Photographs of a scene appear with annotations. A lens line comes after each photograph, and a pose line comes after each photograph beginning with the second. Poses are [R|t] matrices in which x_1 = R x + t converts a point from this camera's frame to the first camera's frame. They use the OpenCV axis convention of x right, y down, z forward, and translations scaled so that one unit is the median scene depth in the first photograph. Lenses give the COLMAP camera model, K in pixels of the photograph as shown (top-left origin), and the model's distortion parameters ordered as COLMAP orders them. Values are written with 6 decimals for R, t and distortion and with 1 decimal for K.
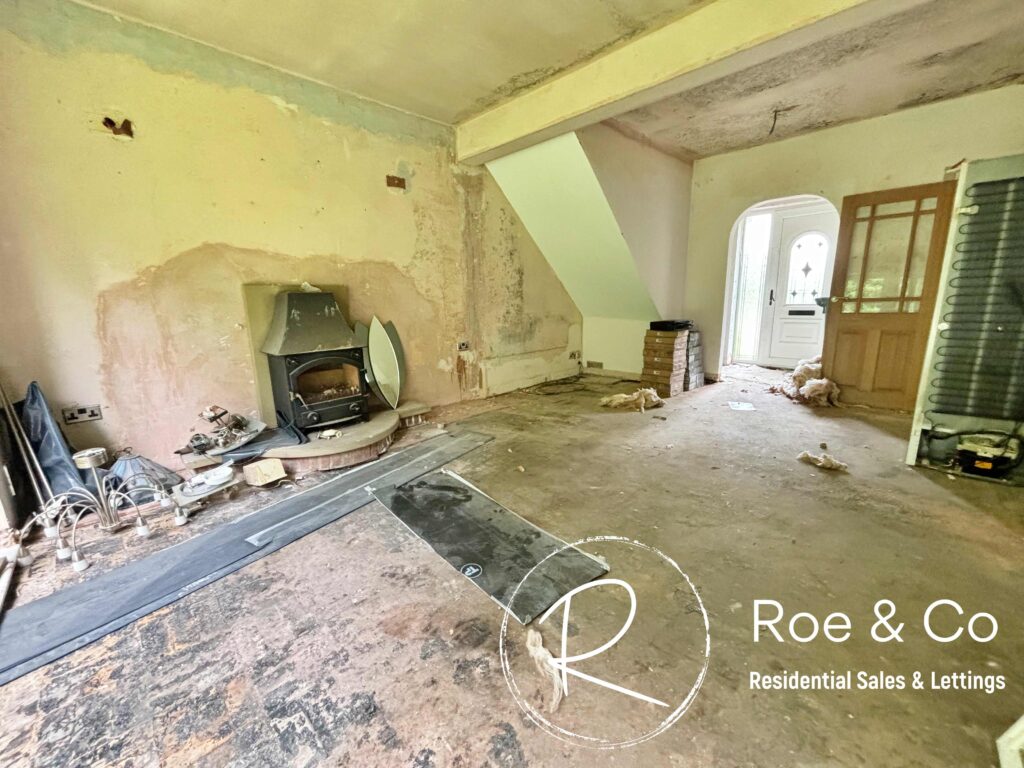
lens RADIAL K [[412.3, 0, 511.2], [0, 412.3, 385.6], [0, 0, 1]] dist [-0.003260, -0.000263]
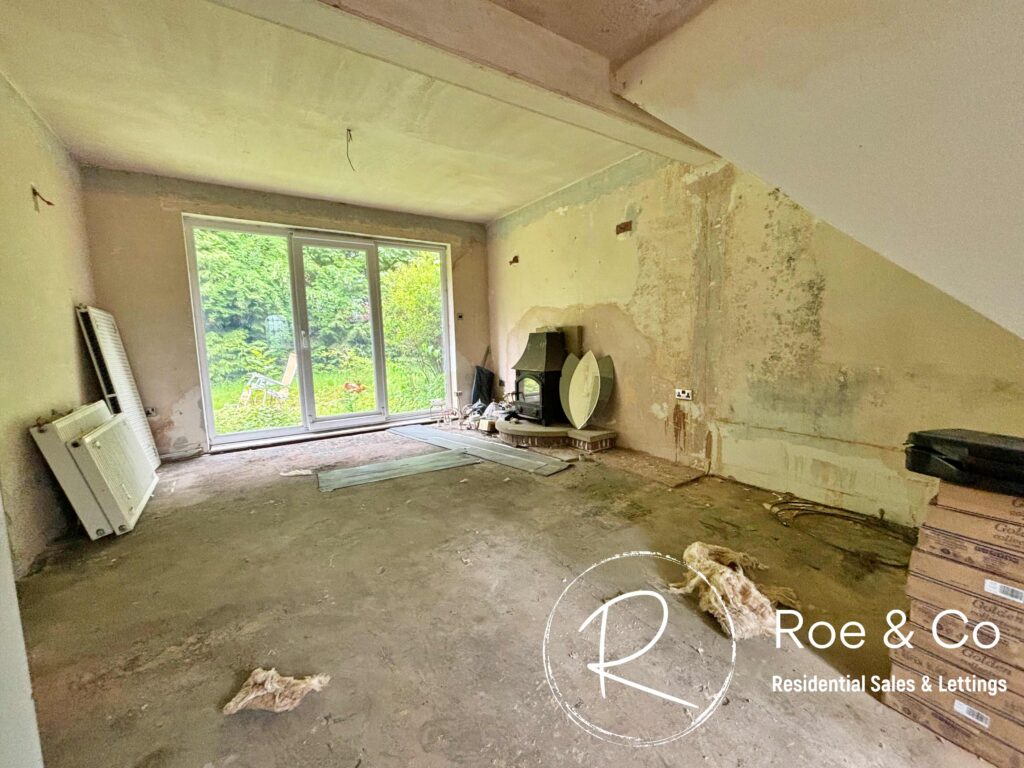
lens RADIAL K [[412.3, 0, 511.6], [0, 412.3, 382.3], [0, 0, 1]] dist [-0.003260, -0.000263]
pose [[-0.196764, 0.130489, -0.971729, 0.760504], [-0.177868, 0.969907, 0.166261, -0.203336], [0.964182, 0.205553, -0.167633, 0.862575]]
